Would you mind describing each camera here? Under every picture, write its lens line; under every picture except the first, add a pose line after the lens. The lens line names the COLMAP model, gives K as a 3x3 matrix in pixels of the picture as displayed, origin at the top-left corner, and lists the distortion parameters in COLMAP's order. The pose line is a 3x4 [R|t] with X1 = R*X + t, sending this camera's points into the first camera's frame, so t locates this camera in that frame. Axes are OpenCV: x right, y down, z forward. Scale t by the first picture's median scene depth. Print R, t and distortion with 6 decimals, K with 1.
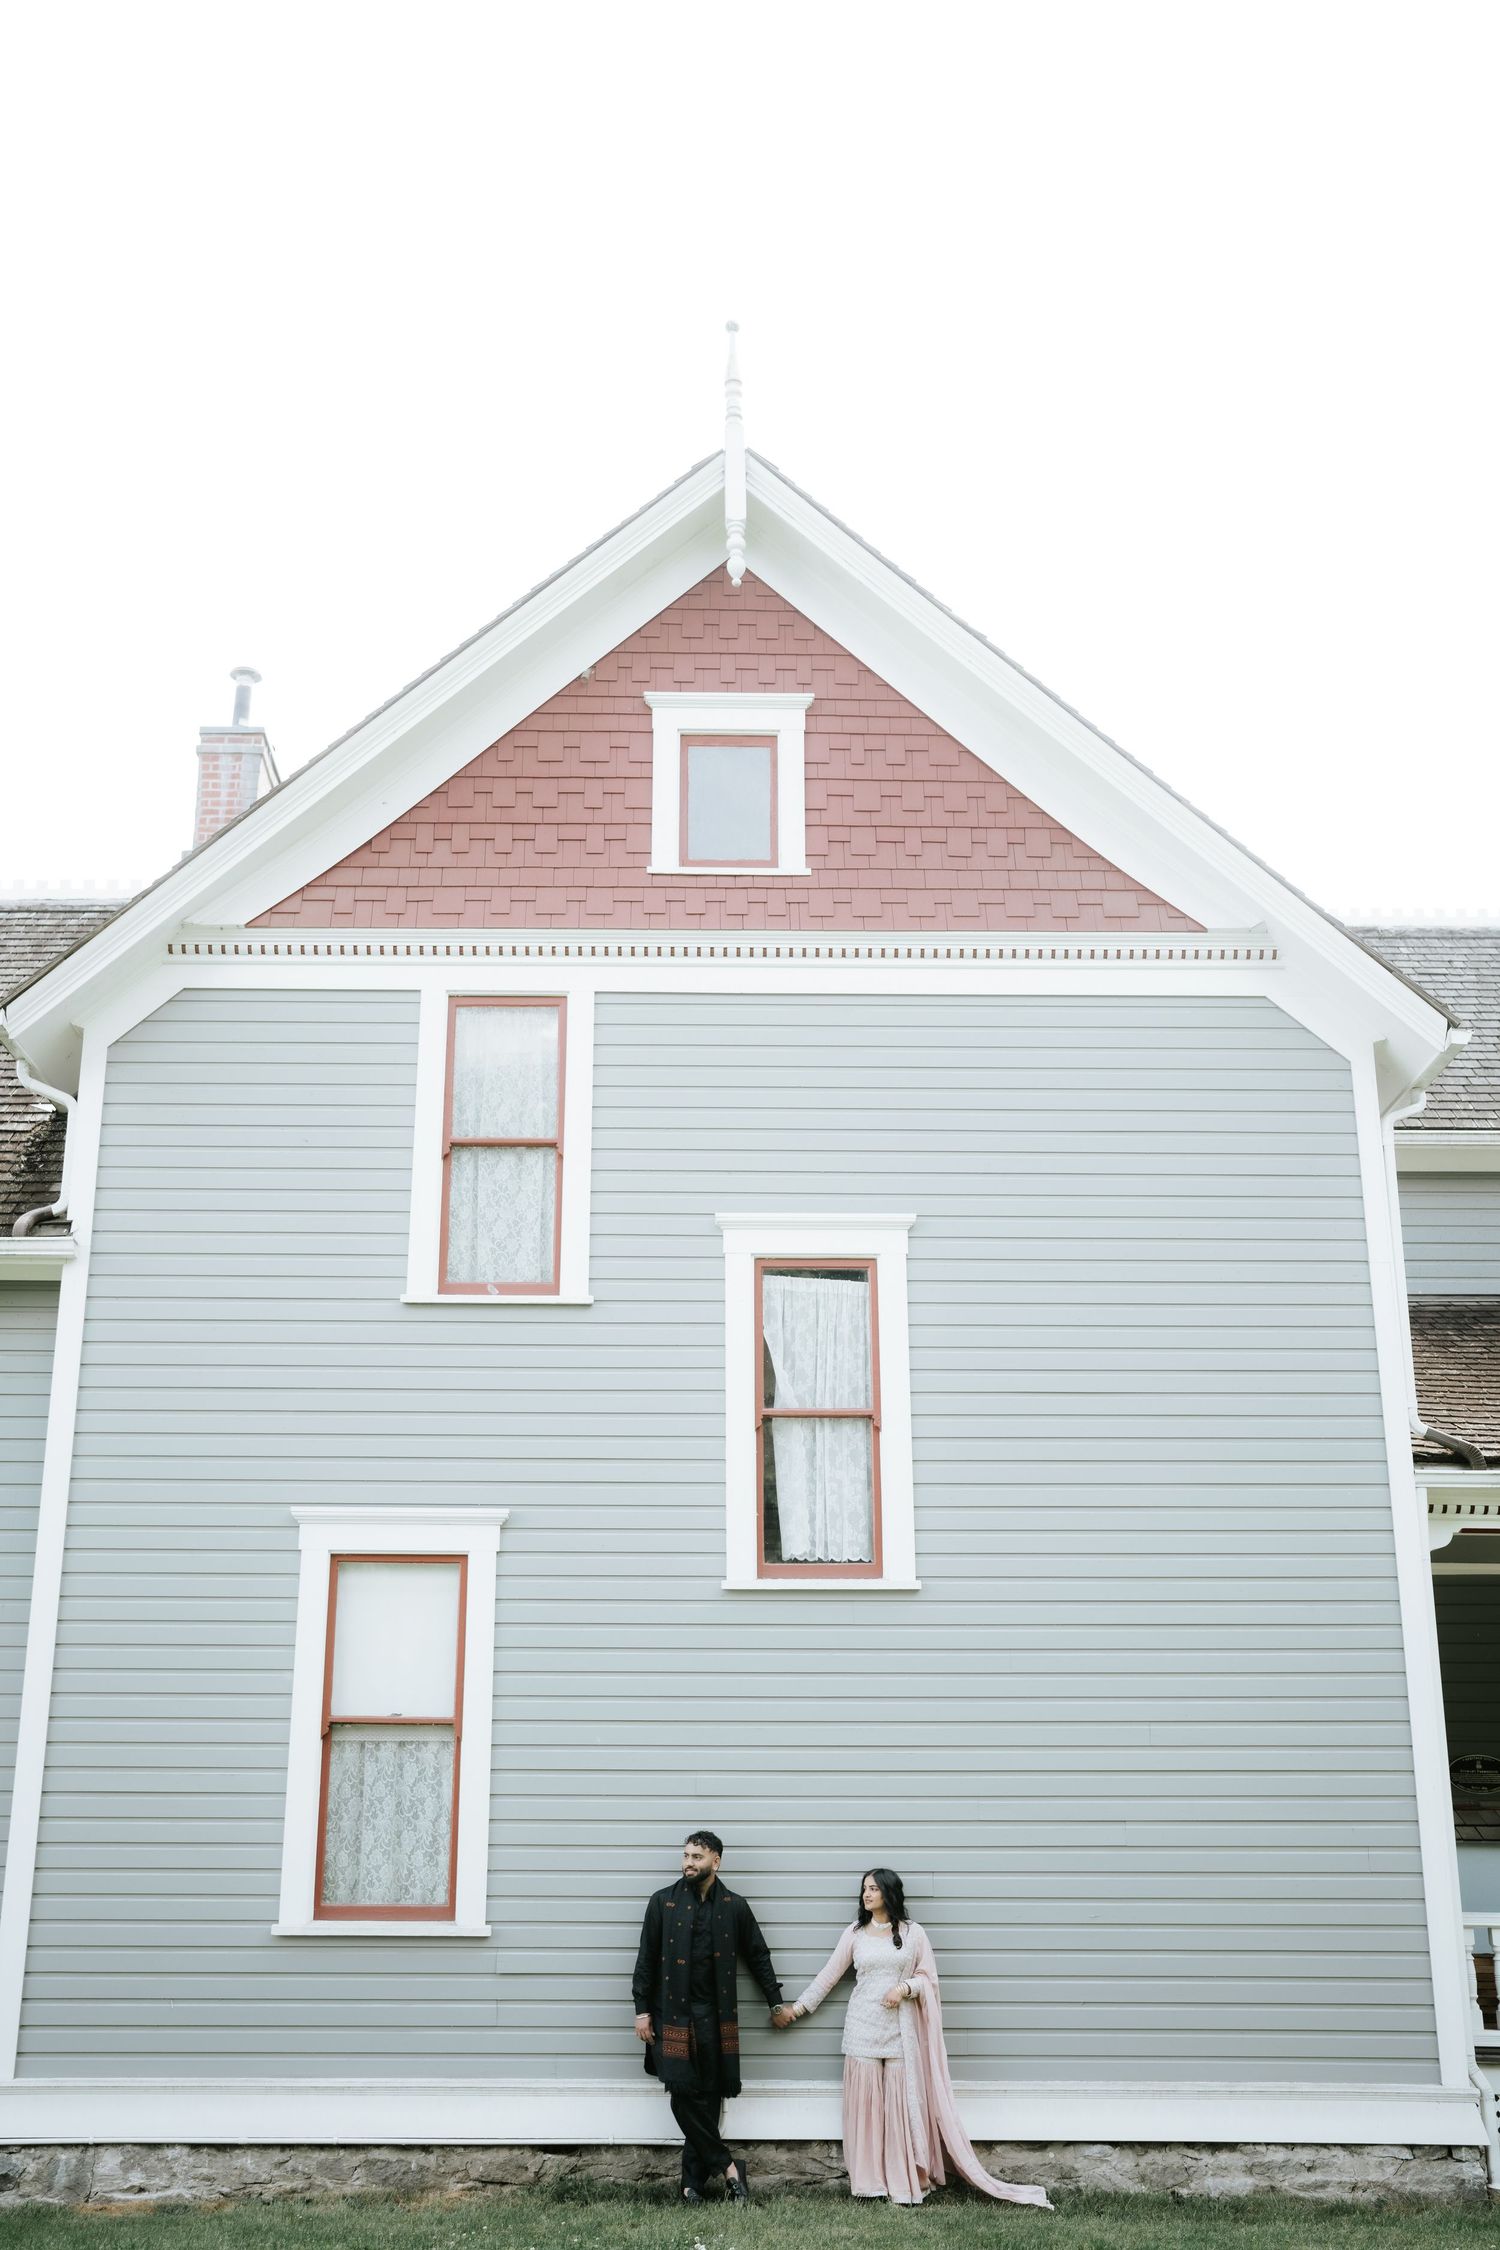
lens RADIAL K [[2350.1, 0, 750.0], [0, 2350.1, 1125.0], [0, 0, 1]] dist [-0.007970, 0.085254]
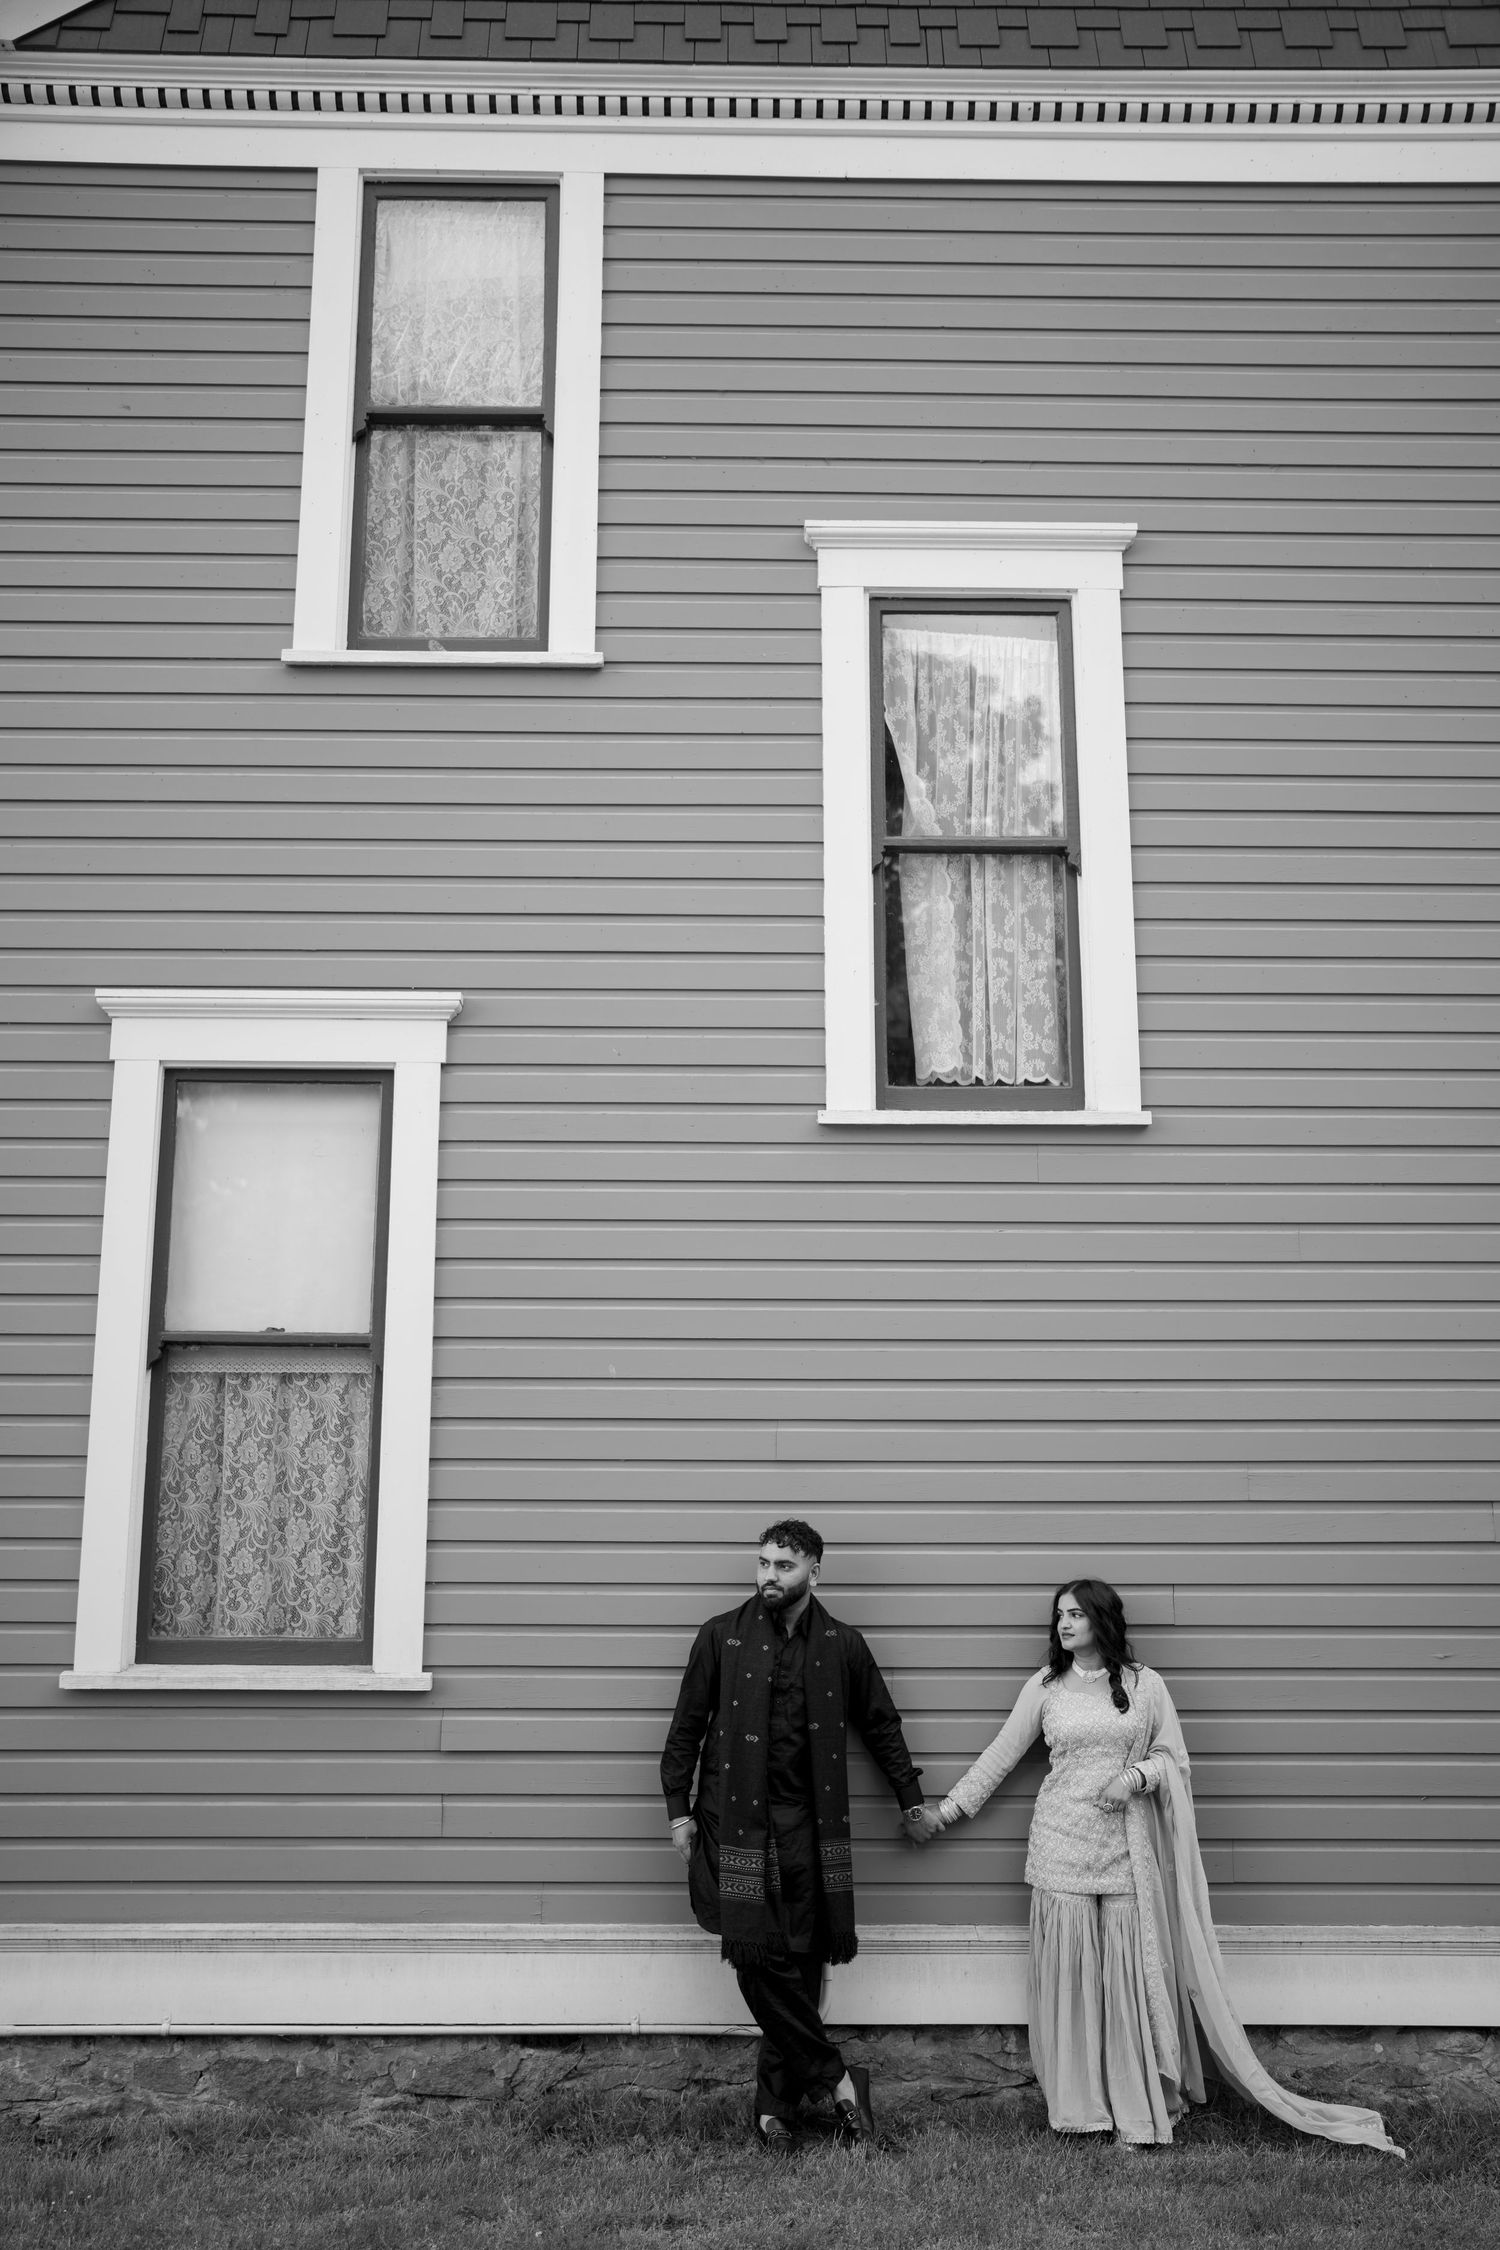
lens RADIAL K [[2160.6, 0, 818.5], [0, 2160.6, 1119.9], [0, 0, 1]] dist [-0.006396, 0.009683]
pose [[0.999960, 0.001055, 0.008848, -0.017178], [-0.002024, 0.993905, 0.110222, 0.139202], [-0.008677, -0.110236, 0.993868, 0.465650]]
